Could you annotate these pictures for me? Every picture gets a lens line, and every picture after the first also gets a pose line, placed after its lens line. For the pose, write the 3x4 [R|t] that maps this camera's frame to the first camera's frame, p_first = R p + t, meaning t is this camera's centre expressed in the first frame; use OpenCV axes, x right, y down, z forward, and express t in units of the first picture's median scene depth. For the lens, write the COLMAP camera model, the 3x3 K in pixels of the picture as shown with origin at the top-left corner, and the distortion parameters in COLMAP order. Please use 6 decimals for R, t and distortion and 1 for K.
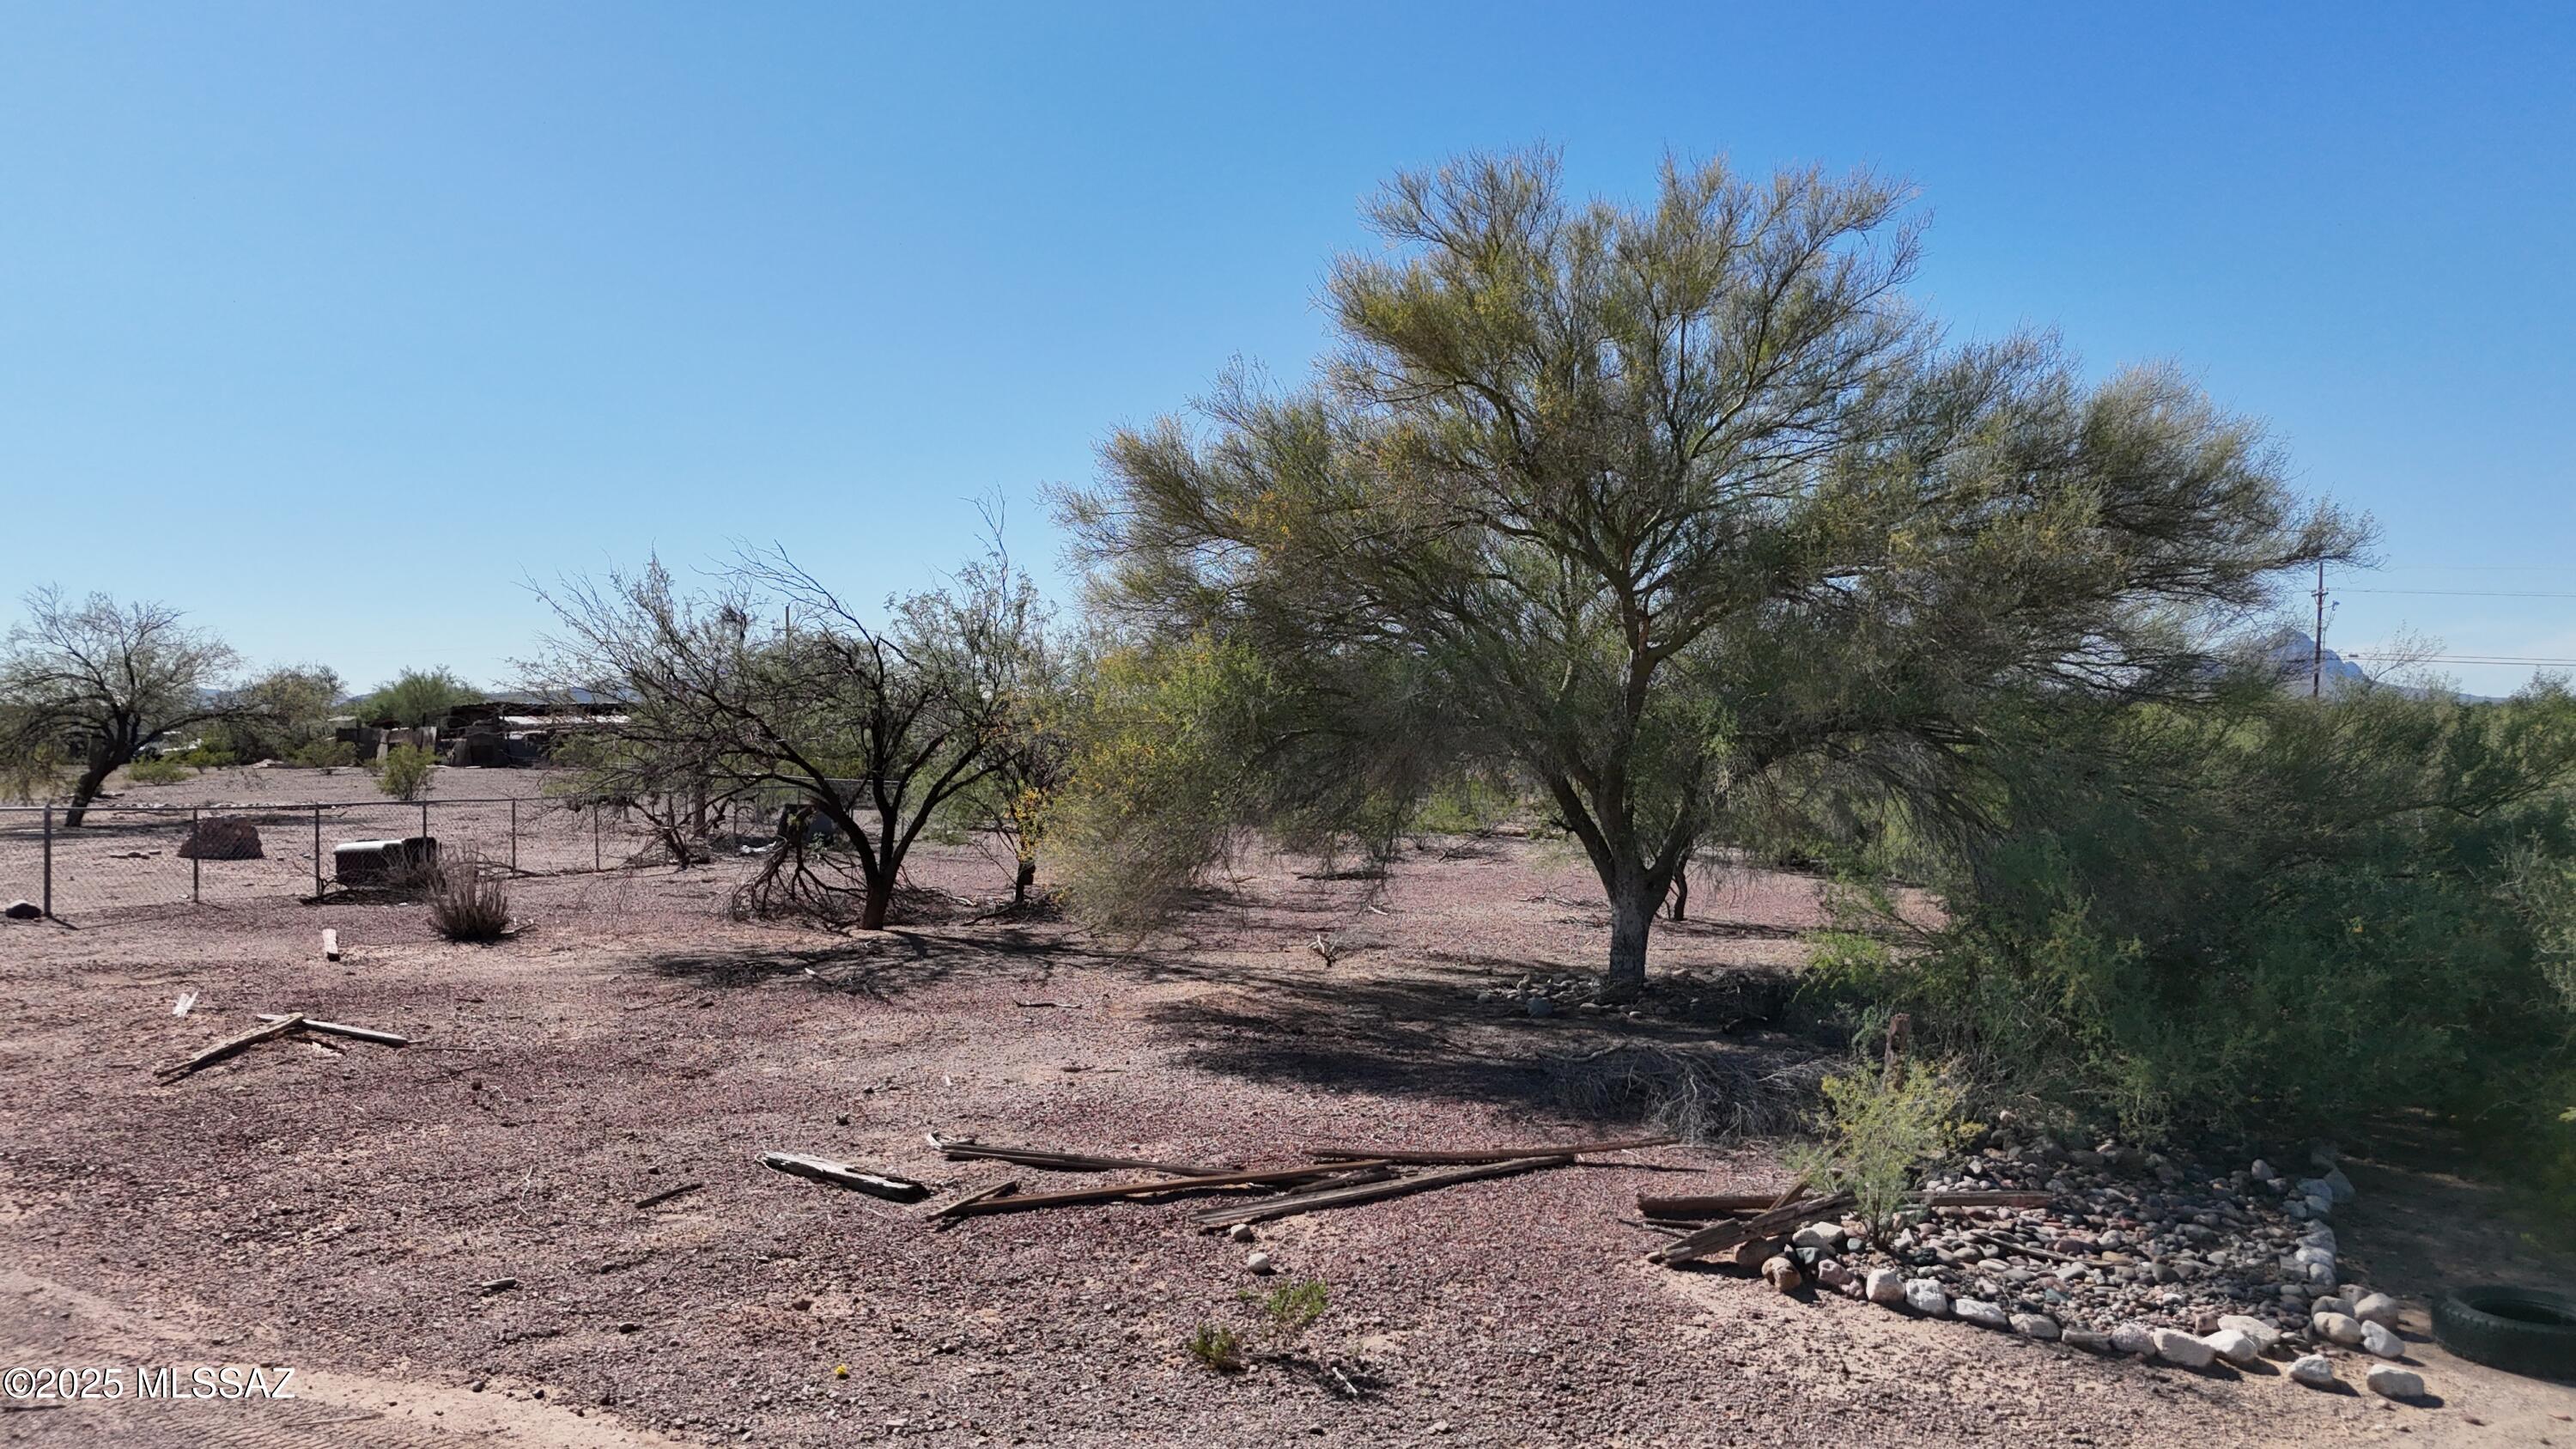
lens RADIAL K [[1912.8, 0, 1288.0], [0, 1912.8, 724.5], [0, 0, 1]] dist [0.077864, -0.086606]
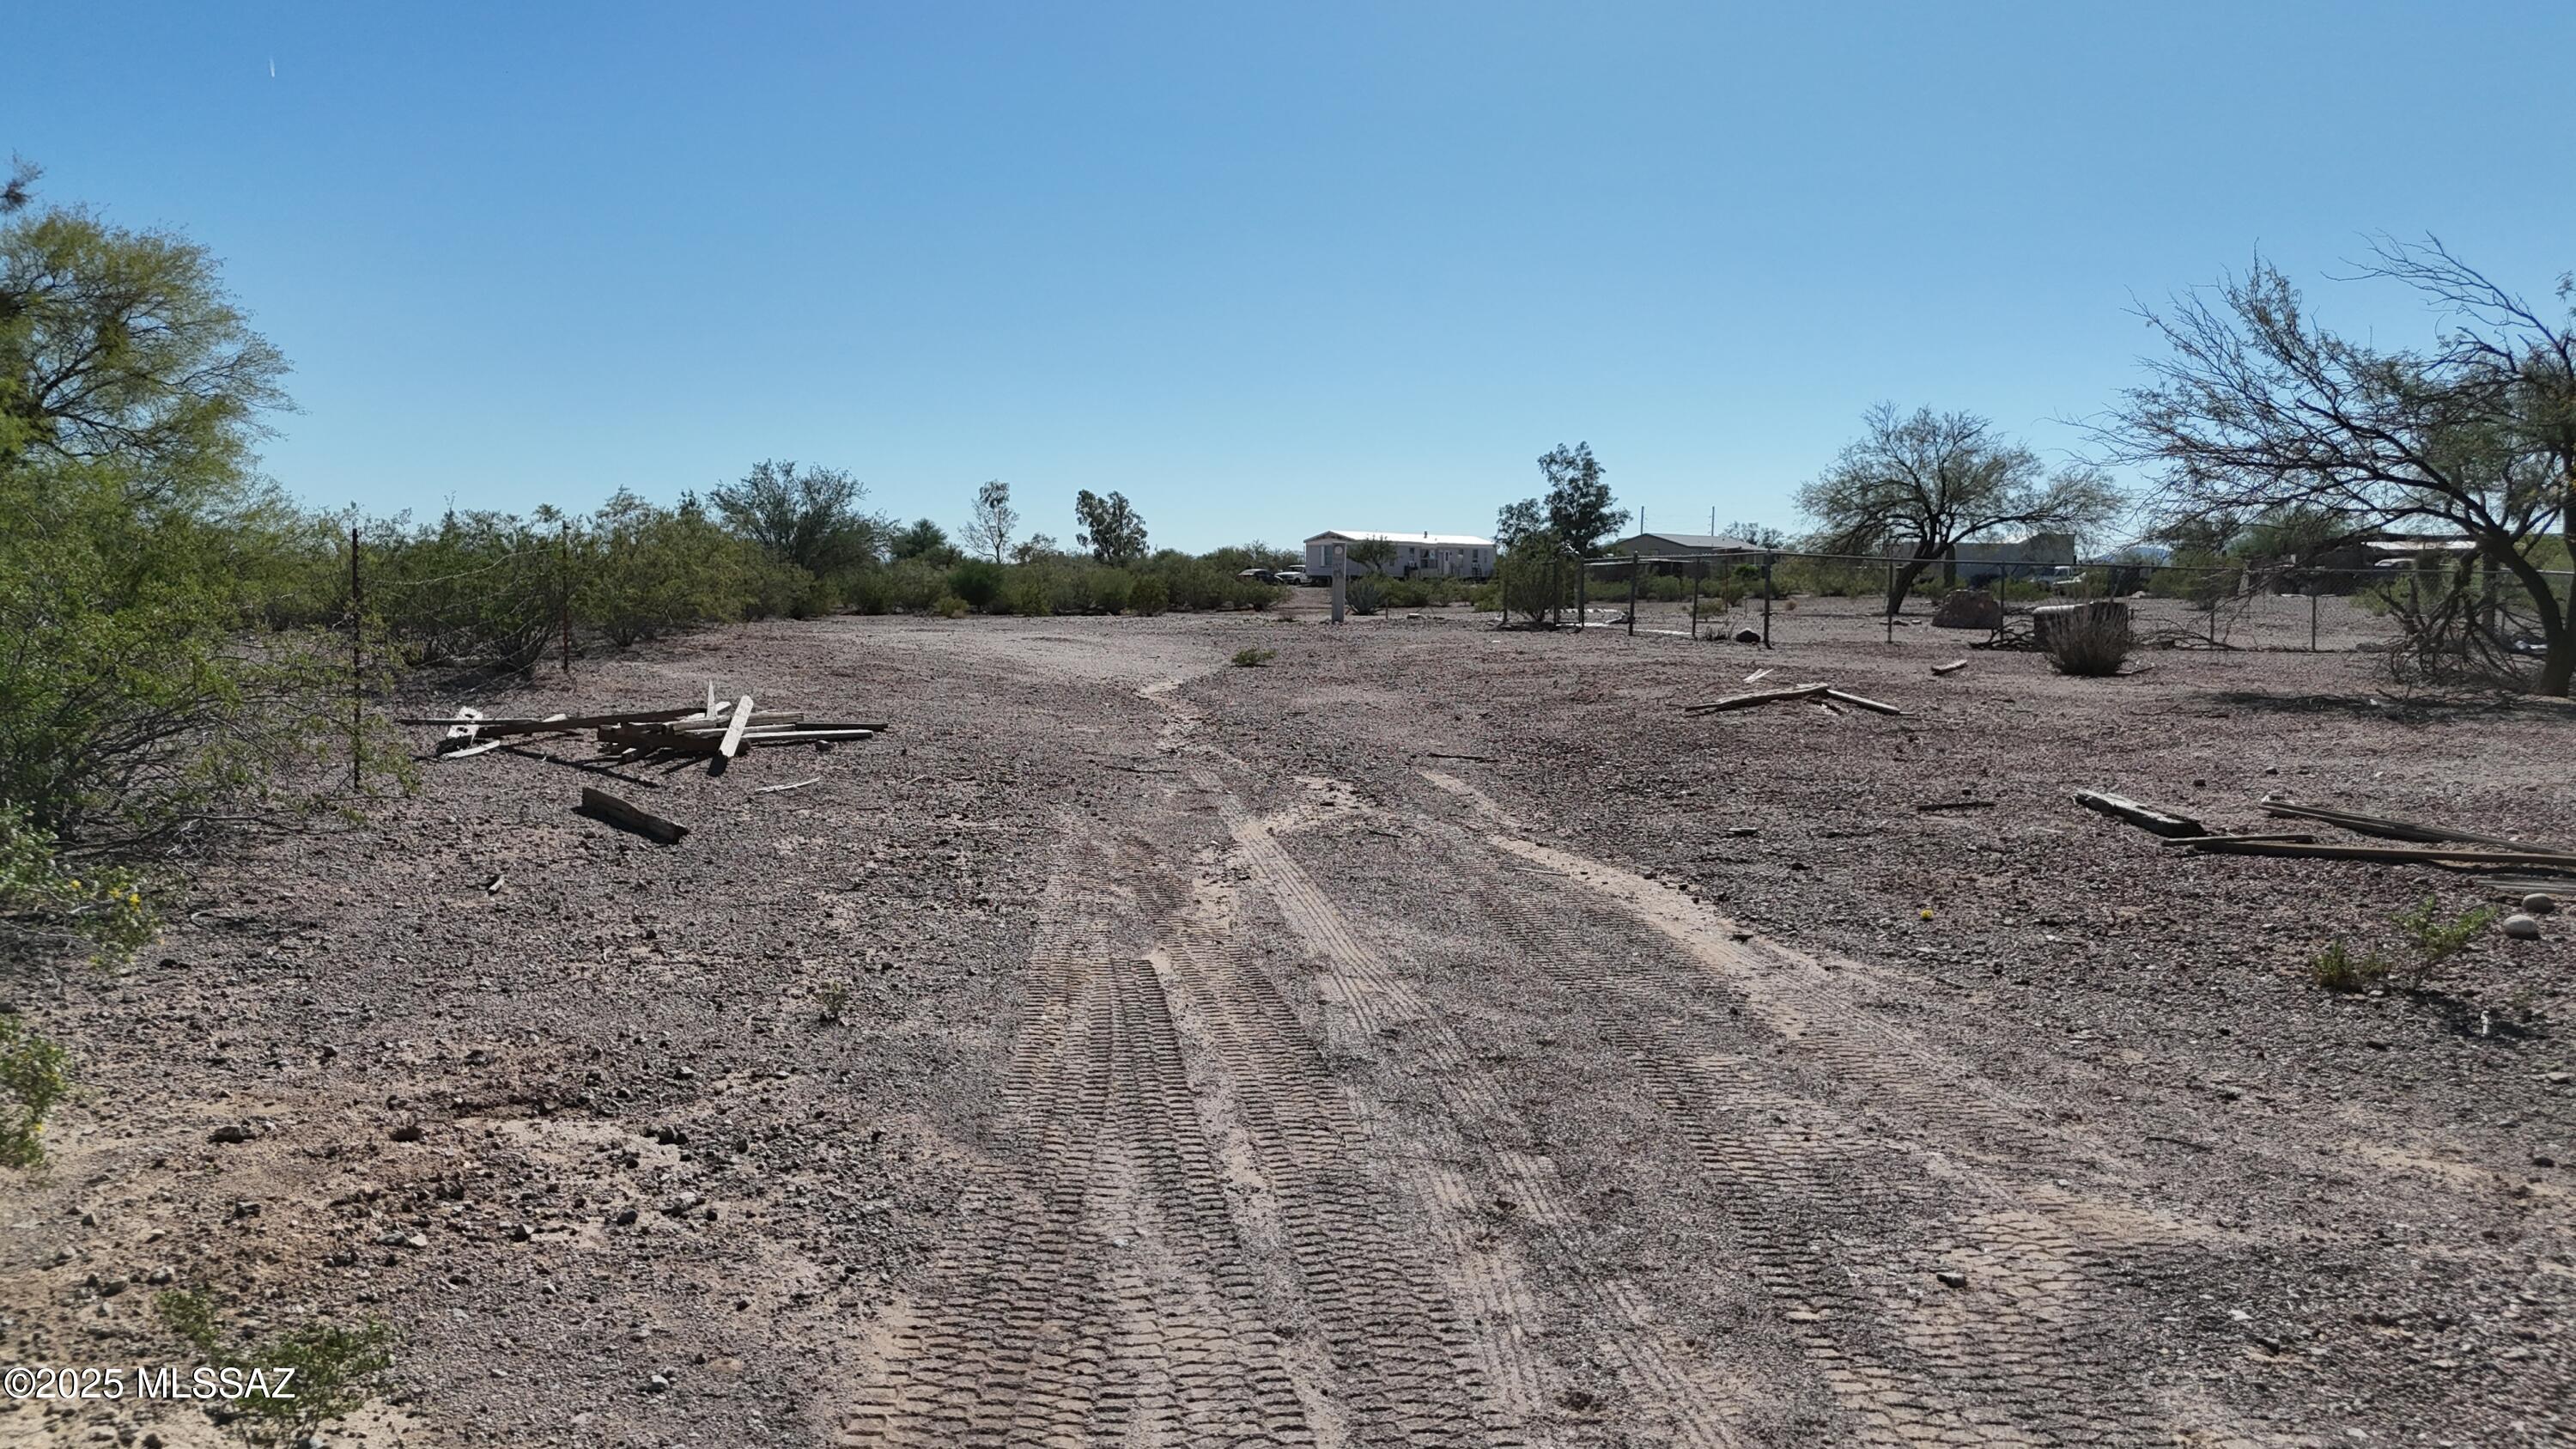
lens RADIAL K [[1912.8, 0, 1288.0], [0, 1912.8, 724.5], [0, 0, 1]] dist [0.077864, -0.086606]
pose [[0.586415, 0.060953, -0.807714, 0.218374], [-0.008147, 0.997558, 0.069365, 0.098249], [0.809970, -0.034097, 0.585480, 0.087314]]
